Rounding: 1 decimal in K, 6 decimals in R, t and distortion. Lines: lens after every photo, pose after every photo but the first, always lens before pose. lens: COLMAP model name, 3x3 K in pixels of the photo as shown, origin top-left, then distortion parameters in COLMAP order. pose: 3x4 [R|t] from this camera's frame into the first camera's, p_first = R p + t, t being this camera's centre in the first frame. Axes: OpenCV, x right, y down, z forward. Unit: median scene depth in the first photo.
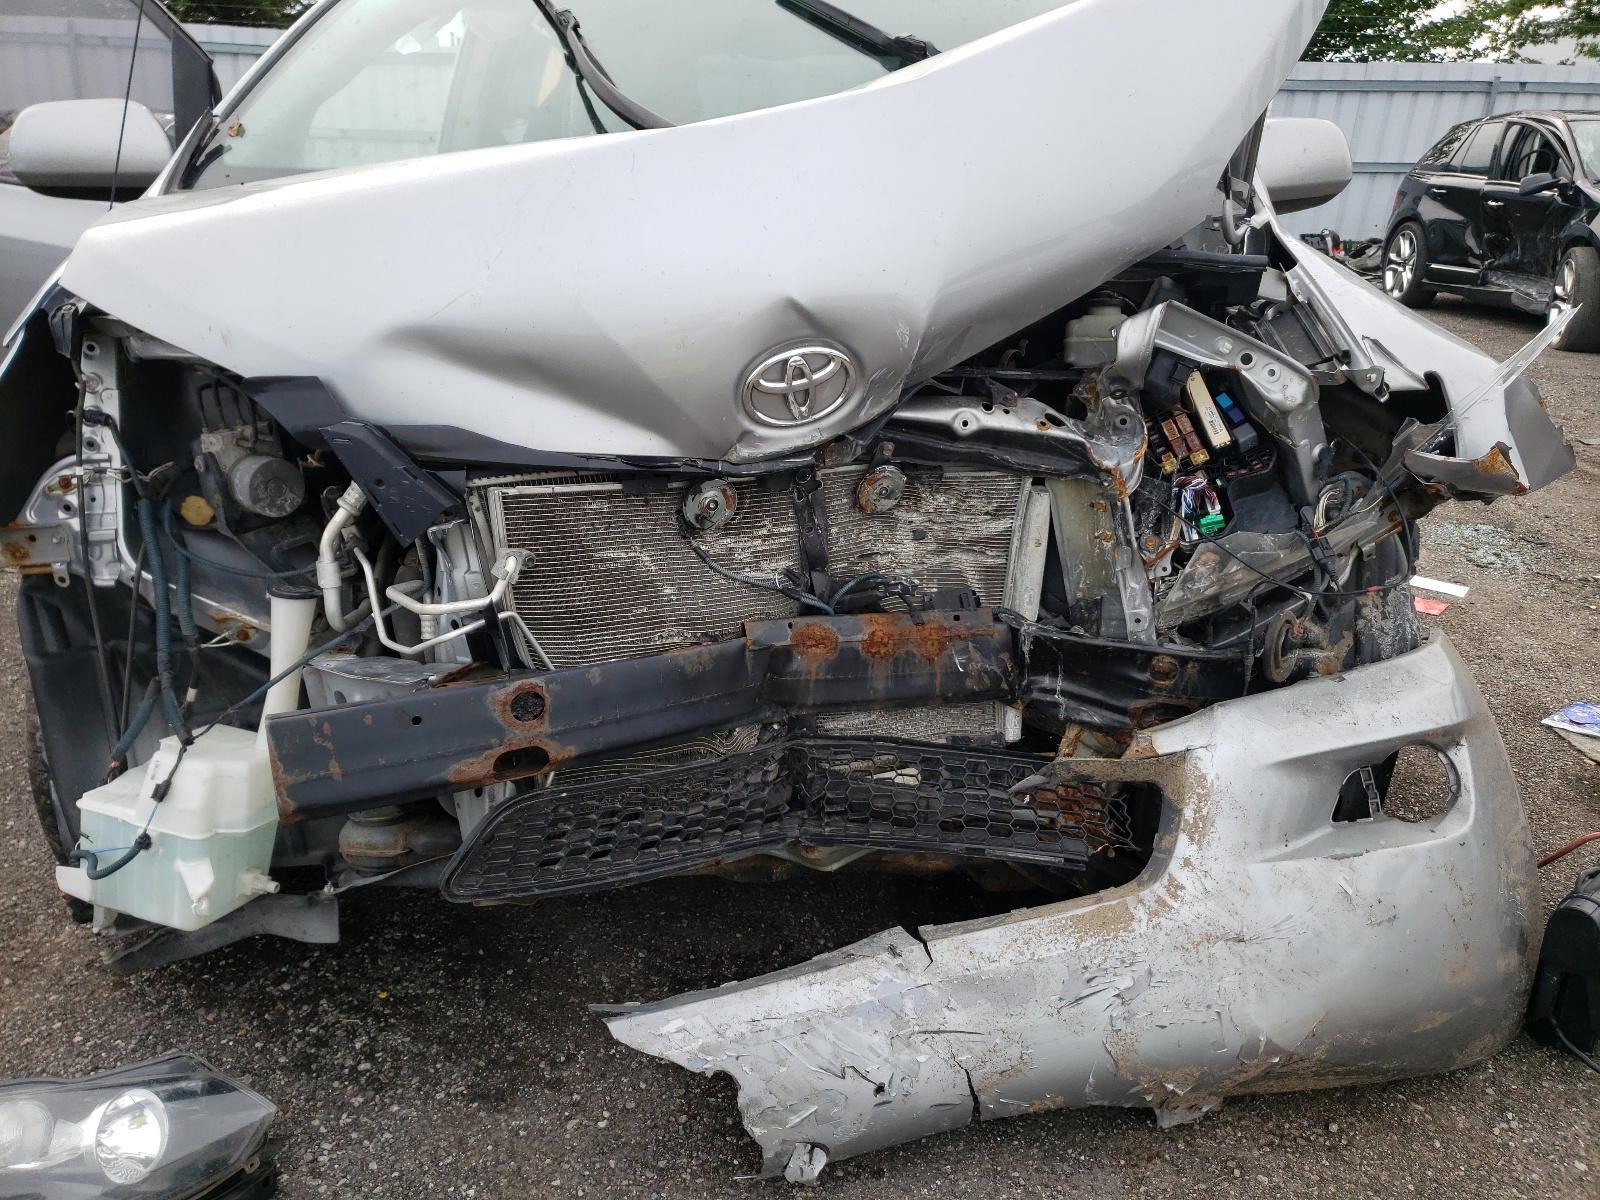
lens RADIAL K [[1171.9, 0, 800.0], [0, 1171.9, 600.0], [0, 0, 1]] dist [0.038407, -0.058439]
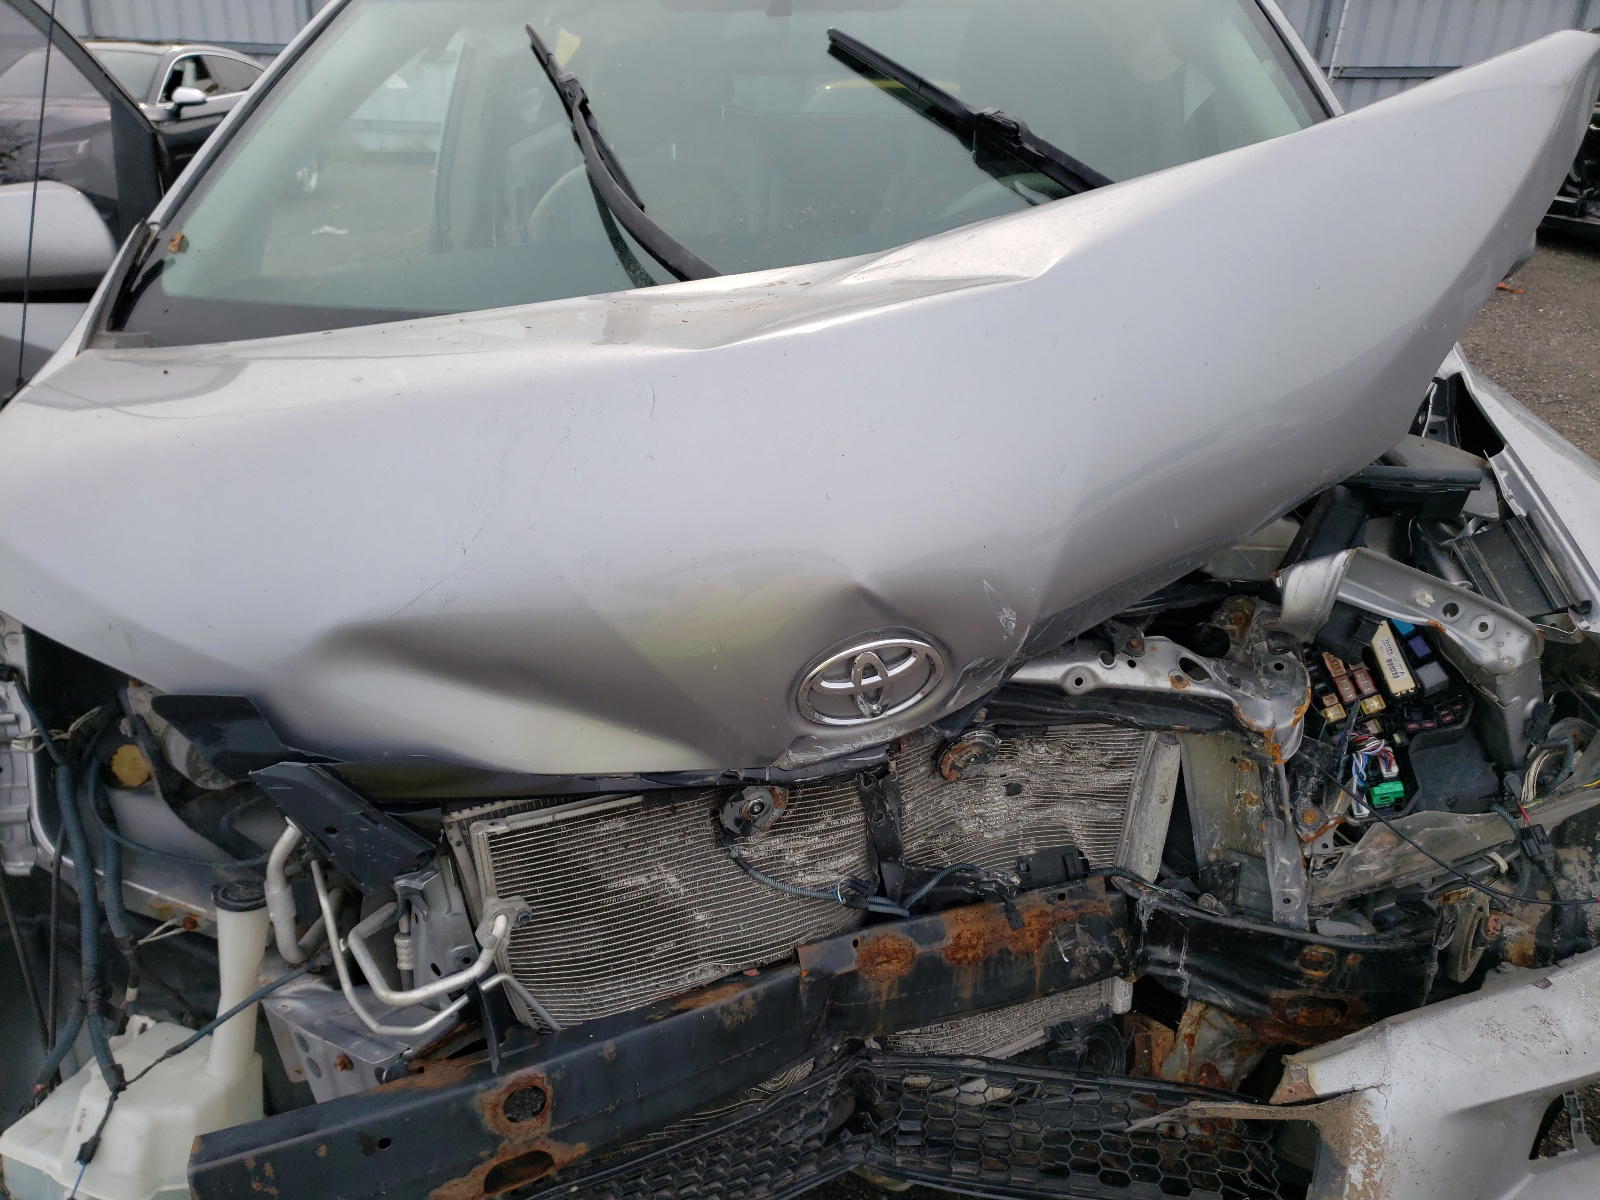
lens RADIAL K [[1187.6, 0, 800.0], [0, 1187.6, 600.0], [0, 0, 1]] dist [0.003017, 0.011084]
pose [[0.999377, 0.000553, -0.035292, -0.017036], [0.002166, 0.997031, 0.076965, -0.262267], [0.035230, -0.076993, 0.996409, 0.204851]]
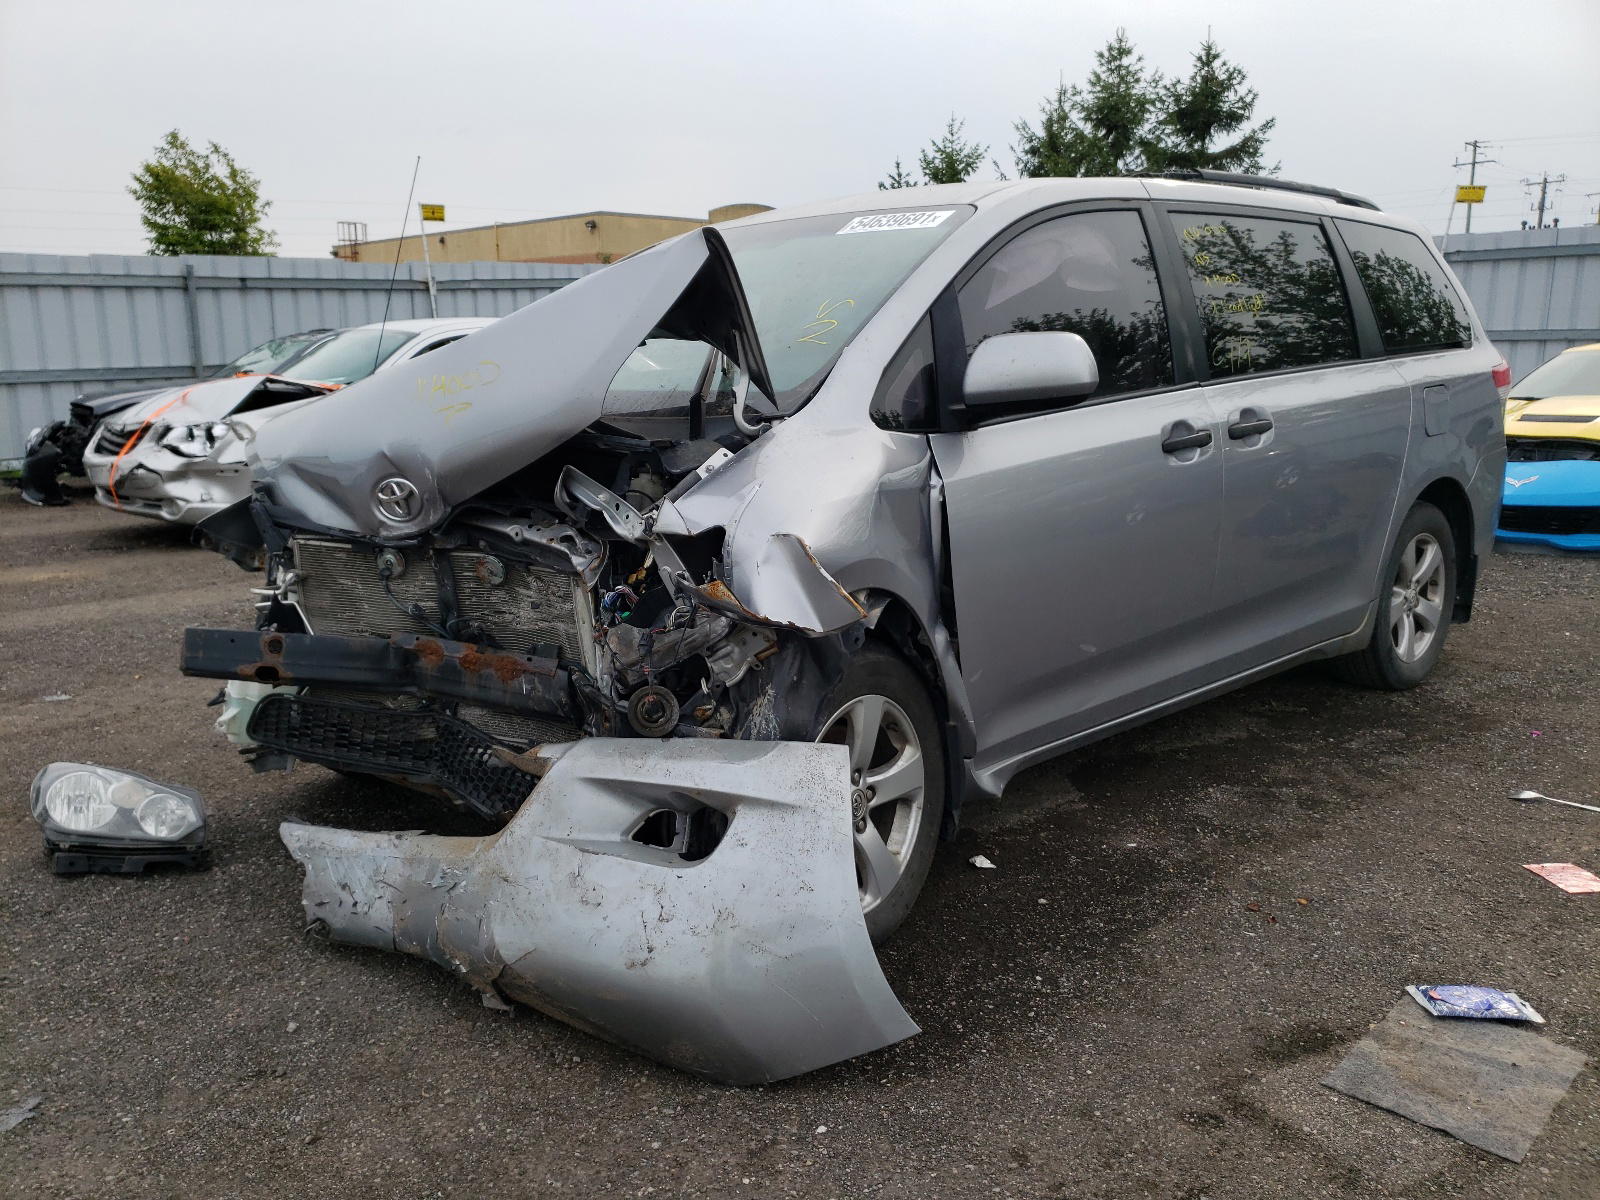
lens RADIAL K [[1224.4, 0, 800.0], [0, 1224.4, 600.0], [0, 0, 1]] dist [-0.003552, 0.000741]
pose [[0.725198, 0.125658, -0.676977, 1.548169], [-0.202407, 0.978670, -0.035167, -0.080216], [0.658118, 0.162528, 0.735163, 0.039809]]
